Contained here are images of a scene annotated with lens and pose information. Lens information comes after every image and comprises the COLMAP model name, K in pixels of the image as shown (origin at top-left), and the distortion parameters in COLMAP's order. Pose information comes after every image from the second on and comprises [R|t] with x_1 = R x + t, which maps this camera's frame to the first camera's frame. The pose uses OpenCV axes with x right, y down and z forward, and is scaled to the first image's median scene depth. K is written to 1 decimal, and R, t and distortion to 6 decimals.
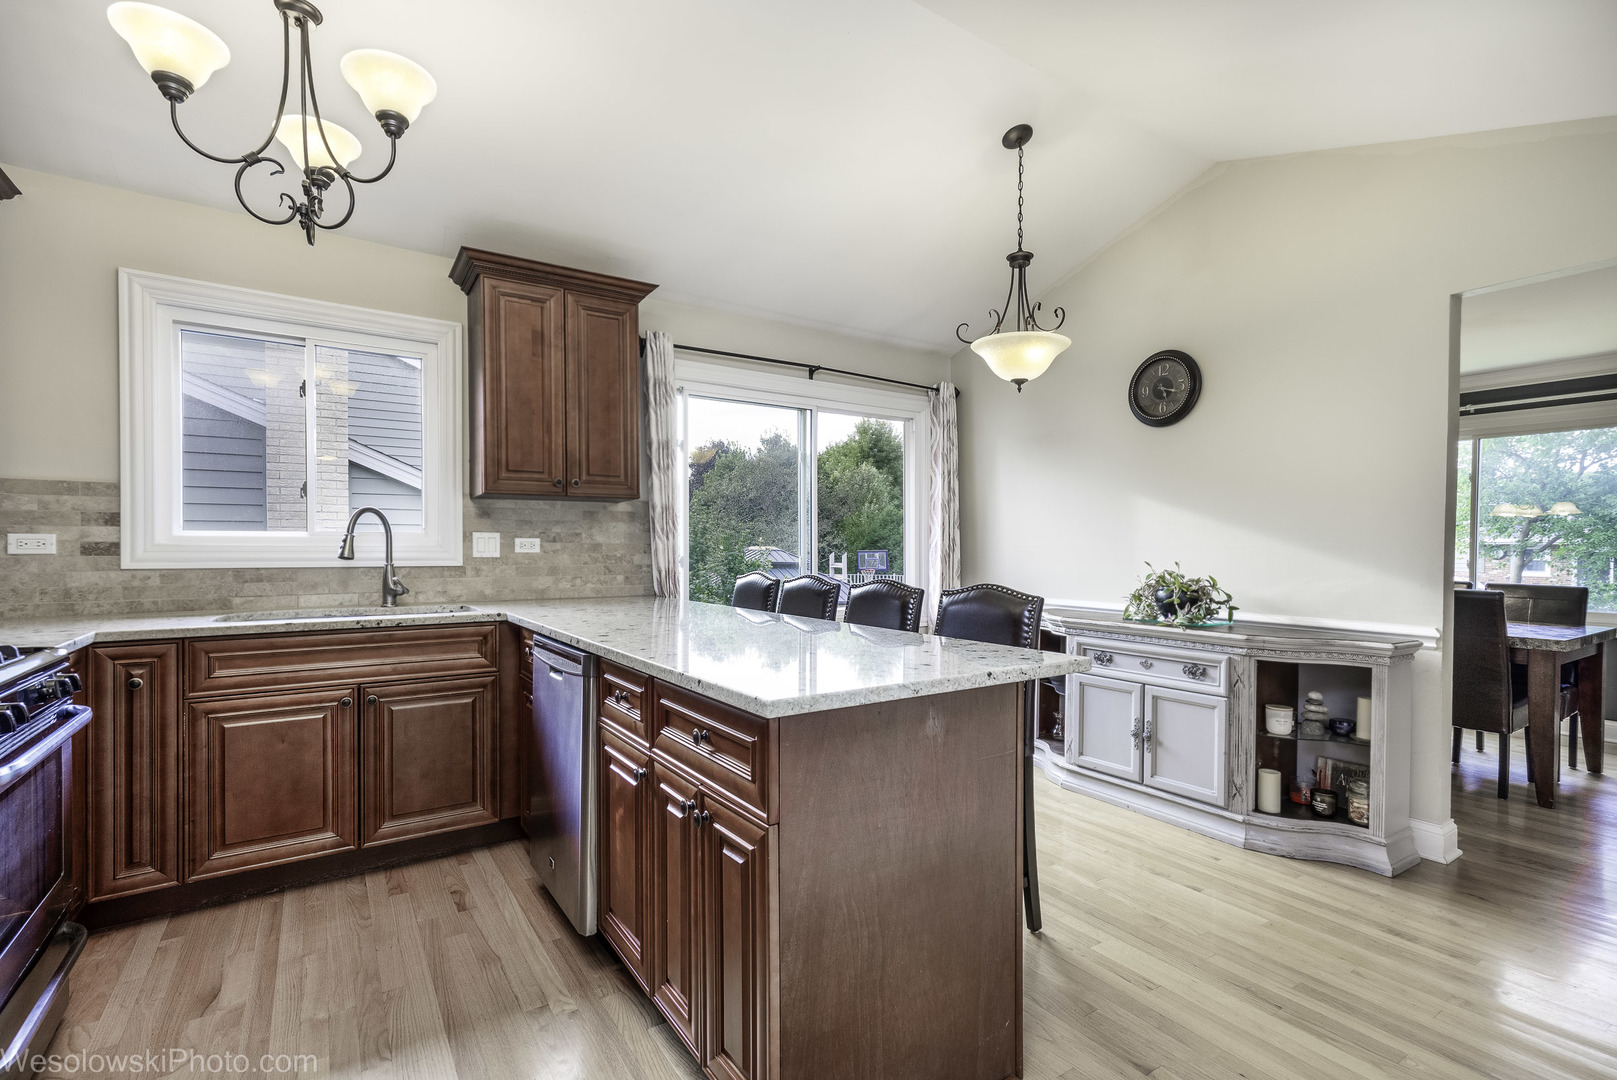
lens RADIAL K [[744.1, 0, 810.4], [0, 744.1, 557.3], [0, 0, 1]] dist [-0.001356, 0.000029]
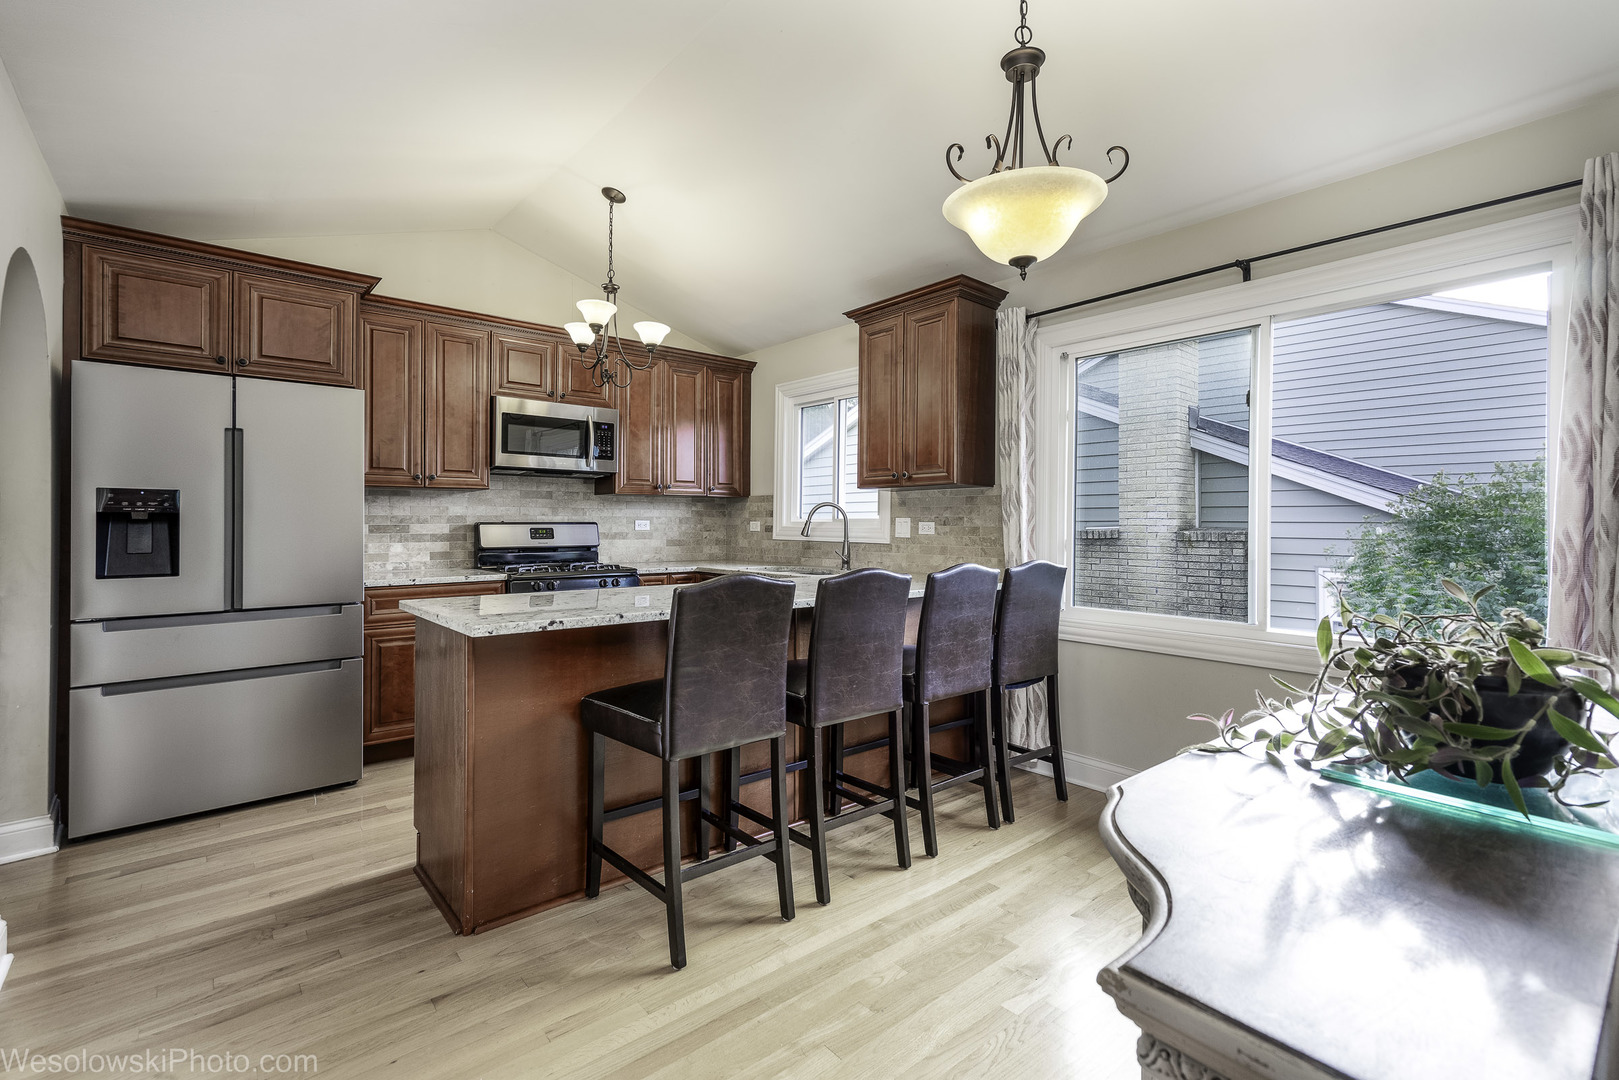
lens RADIAL K [[725.2, 0, 806.1], [0, 725.2, 534.6], [0, 0, 1]] dist [-0.003189, 0.005453]
pose [[0.108390, 0.014096, -0.994009, 0.780705], [-0.017436, 0.999773, 0.012276, -0.016968], [0.993956, 0.016001, 0.108611, 0.699637]]
